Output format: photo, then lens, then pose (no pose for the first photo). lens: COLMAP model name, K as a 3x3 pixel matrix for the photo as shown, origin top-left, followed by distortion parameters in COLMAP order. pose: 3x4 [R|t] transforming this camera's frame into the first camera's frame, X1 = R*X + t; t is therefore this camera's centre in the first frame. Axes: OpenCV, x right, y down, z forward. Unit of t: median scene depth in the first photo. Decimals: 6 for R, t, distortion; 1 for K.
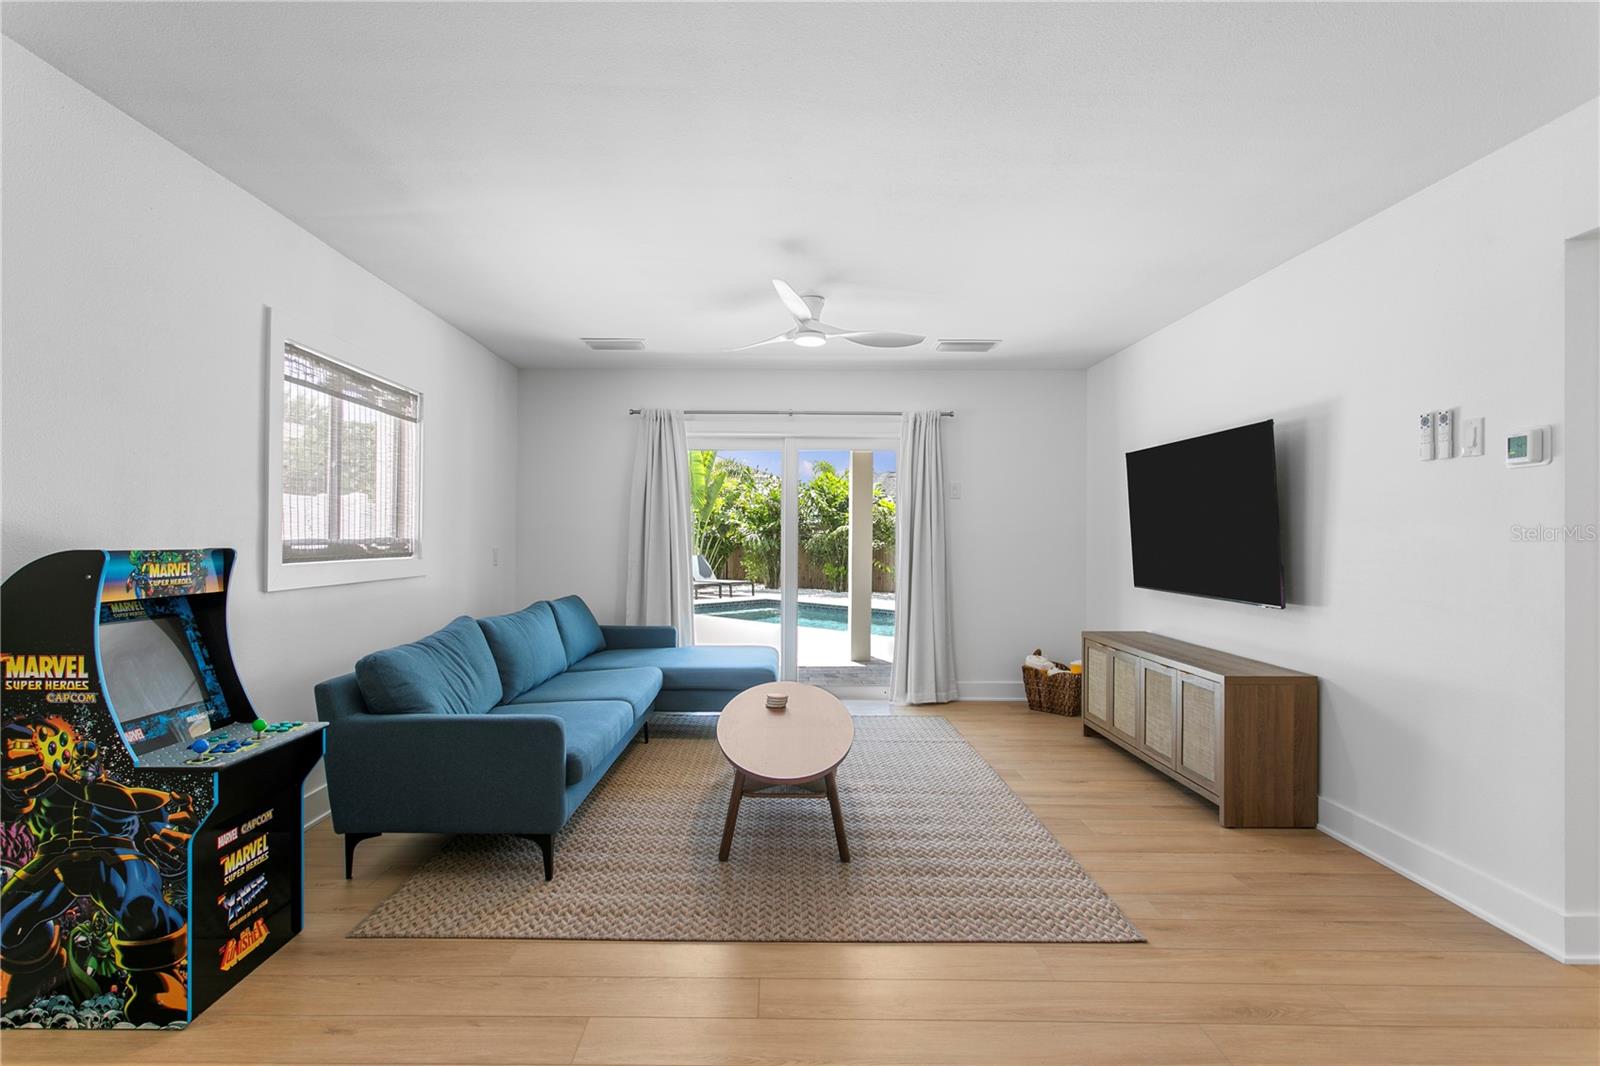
lens RADIAL K [[813.8, 0, 800.0], [0, 813.8, 532.4], [0, 0, 1]] dist [-0.004227, 0.004357]
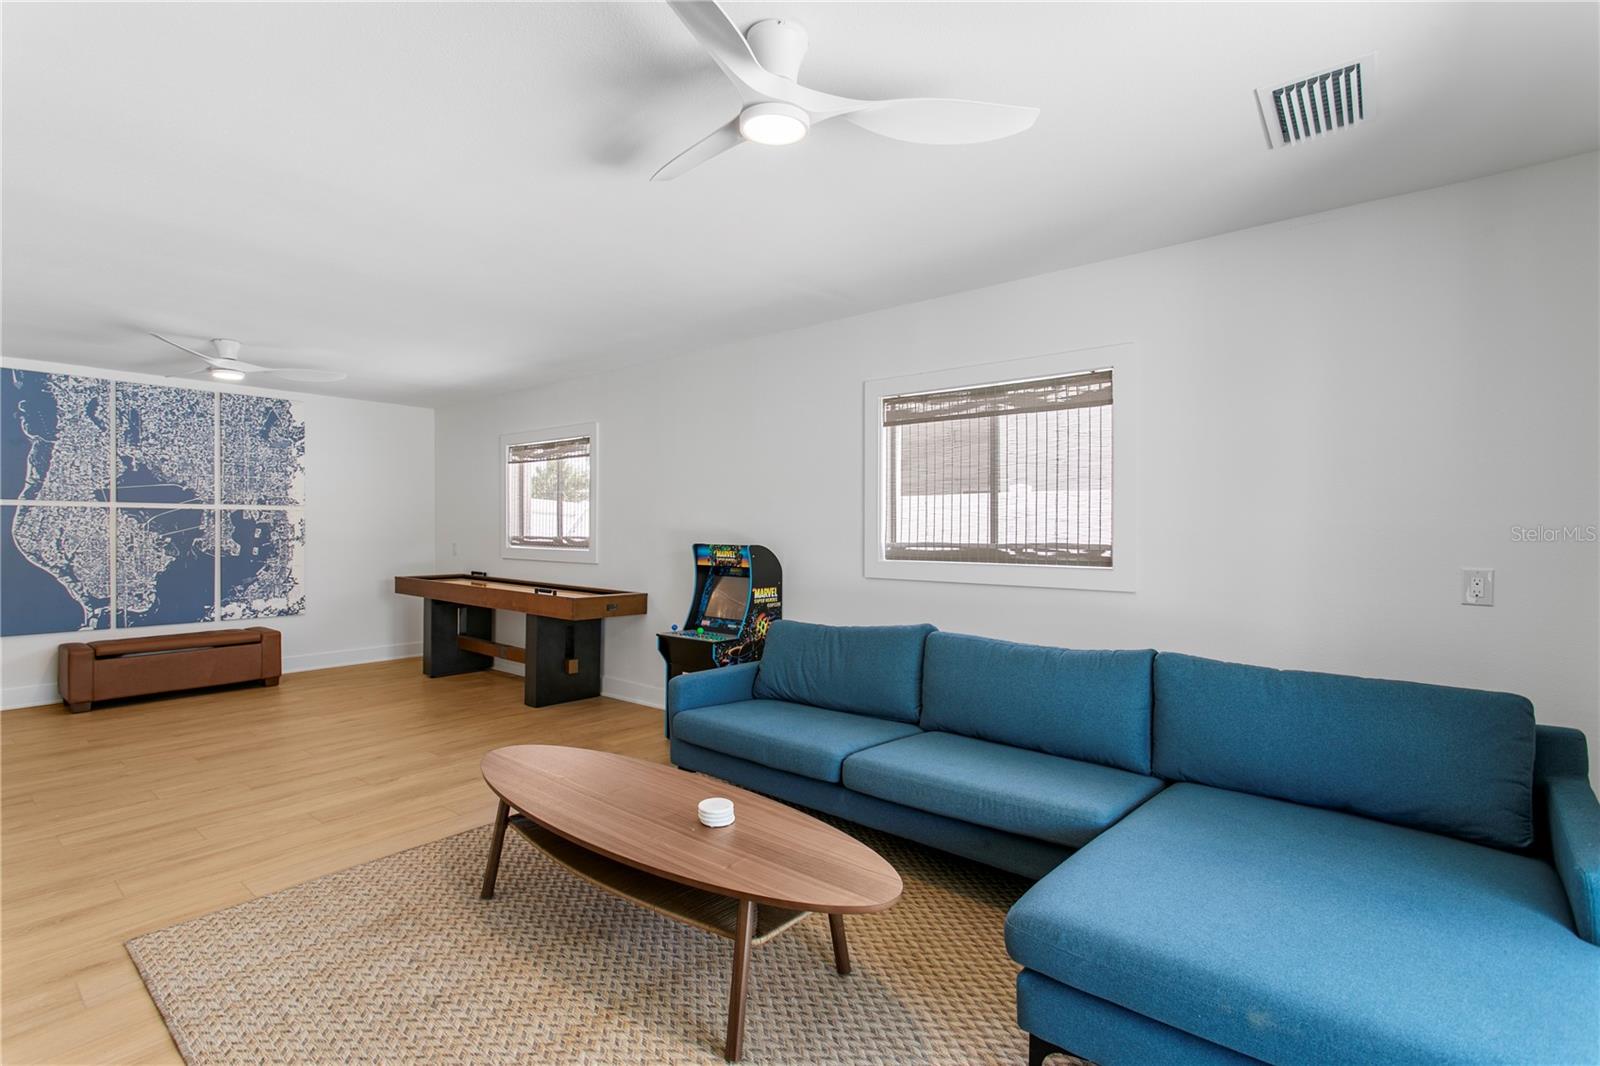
lens RADIAL K [[757.7, 0, 798.6], [0, 757.7, 533.7], [0, 0, 1]] dist [-0.000347, 0.000772]
pose [[-0.619264, -0.004396, -0.785171, 0.460433], [-0.002305, 0.999990, -0.003781, -0.000771], [0.785180, -0.000532, -0.619268, 1.575781]]
